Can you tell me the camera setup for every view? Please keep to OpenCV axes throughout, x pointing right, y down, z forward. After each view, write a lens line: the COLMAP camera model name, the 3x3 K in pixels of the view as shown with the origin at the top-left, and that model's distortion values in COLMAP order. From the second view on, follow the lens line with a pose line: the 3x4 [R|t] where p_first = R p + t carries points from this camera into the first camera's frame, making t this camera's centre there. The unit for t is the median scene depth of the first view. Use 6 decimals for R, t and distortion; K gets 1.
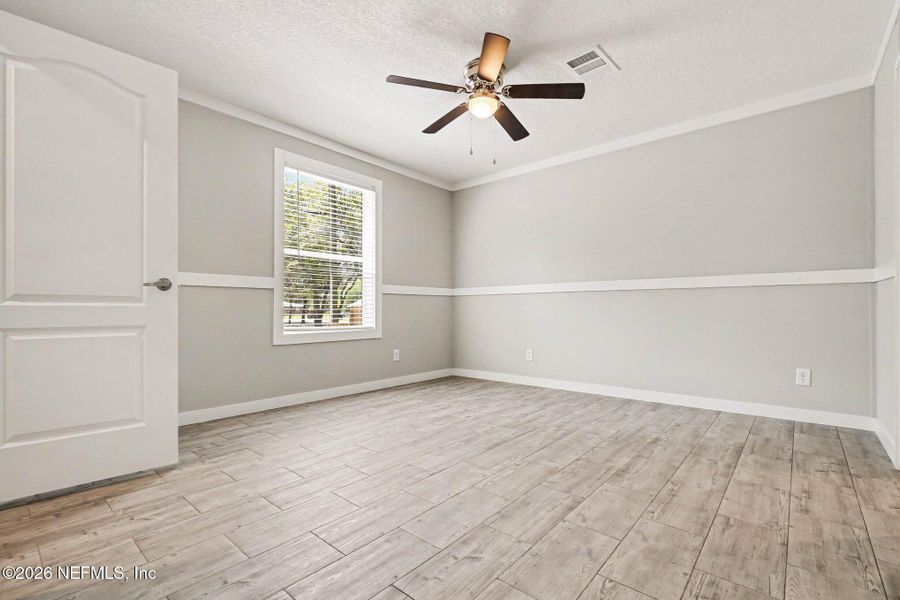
lens RADIAL K [[403.0, 0, 450.2], [0, 403.0, 304.6], [0, 0, 1]] dist [-0.000239, 0.000379]
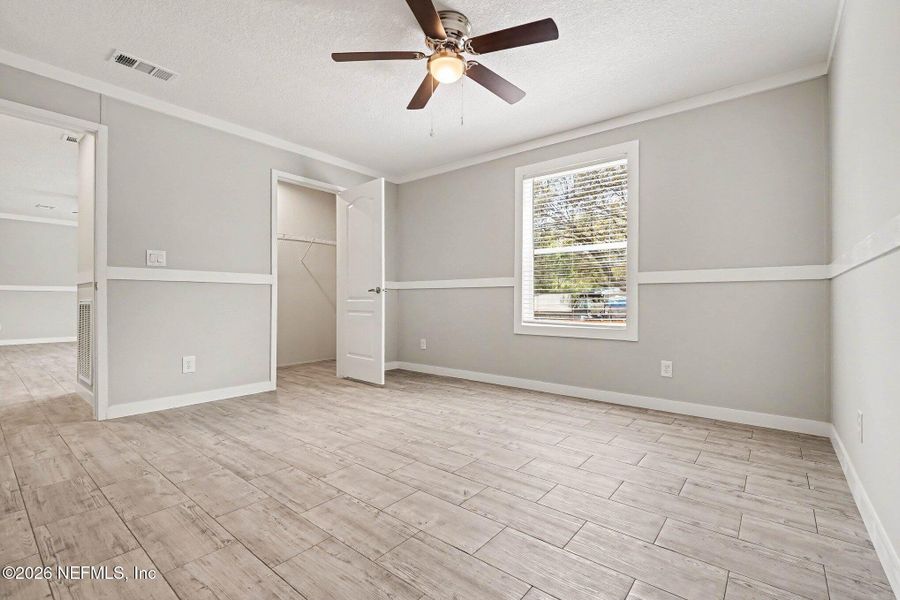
lens RADIAL K [[394.2, 0, 452.9], [0, 394.2, 296.5], [0, 0, 1]] dist [-0.001145, 0.000153]
pose [[0.042165, -0.011646, -0.999043, 1.043269], [0.006524, 0.999914, -0.011380, 0.004561], [0.999089, -0.006038, 0.042238, 1.112480]]
